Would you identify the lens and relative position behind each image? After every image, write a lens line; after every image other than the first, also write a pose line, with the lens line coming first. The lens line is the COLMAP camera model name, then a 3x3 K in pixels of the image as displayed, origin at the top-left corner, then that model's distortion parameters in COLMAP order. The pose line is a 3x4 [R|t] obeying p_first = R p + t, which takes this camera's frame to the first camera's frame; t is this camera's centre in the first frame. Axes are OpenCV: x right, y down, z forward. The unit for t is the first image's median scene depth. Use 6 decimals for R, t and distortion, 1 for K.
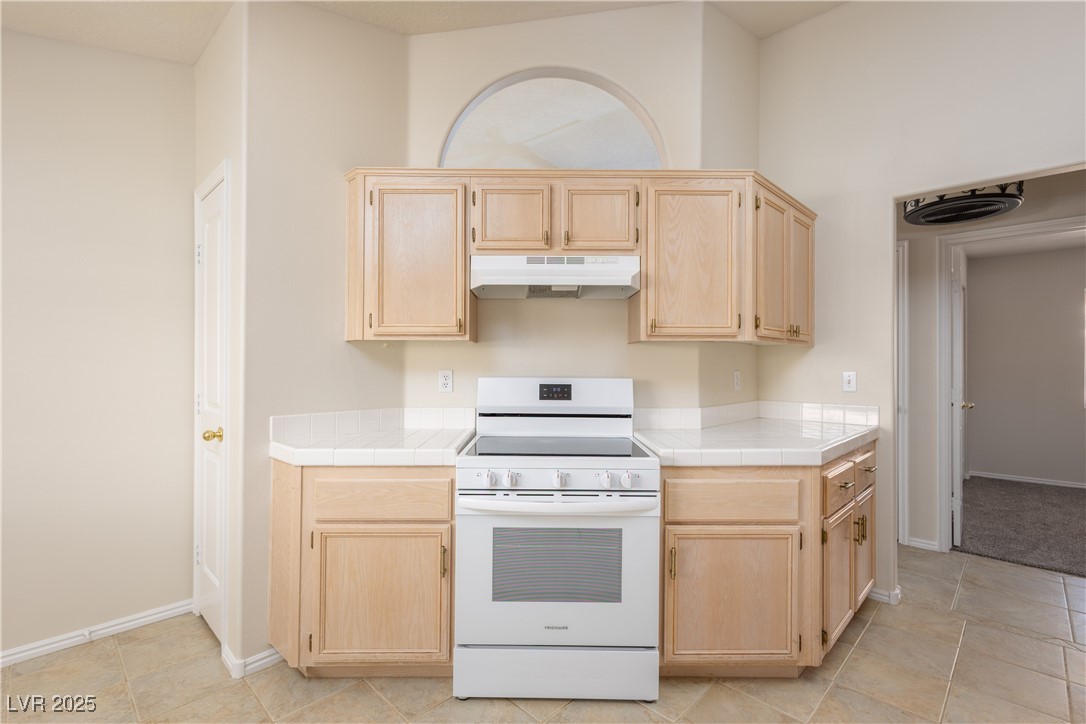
lens RADIAL K [[498.7, 0, 541.8], [0, 498.7, 354.0], [0, 0, 1]] dist [-0.005395, 0.001071]
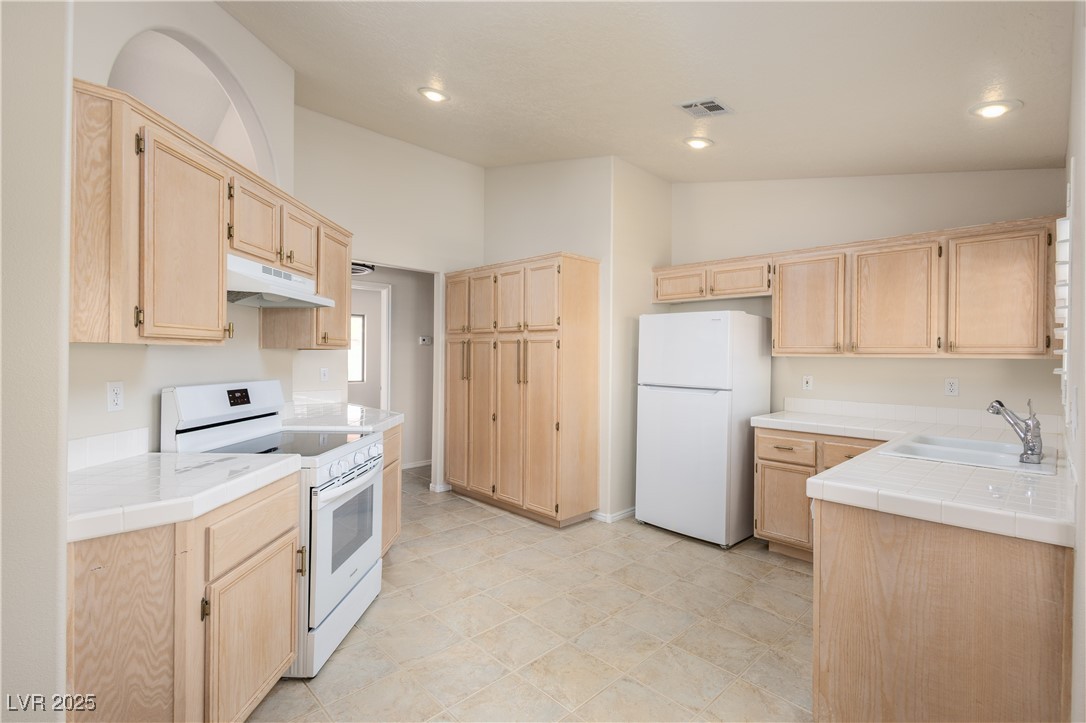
lens RADIAL K [[498.7, 0, 541.8], [0, 498.7, 353.5], [0, 0, 1]] dist [-0.005395, 0.001071]
pose [[0.022495, 0.000563, 0.999747, -0.999548], [-0.024065, 0.999710, -0.000021, -0.027471], [-0.999457, -0.024059, 0.022502, 0.386629]]
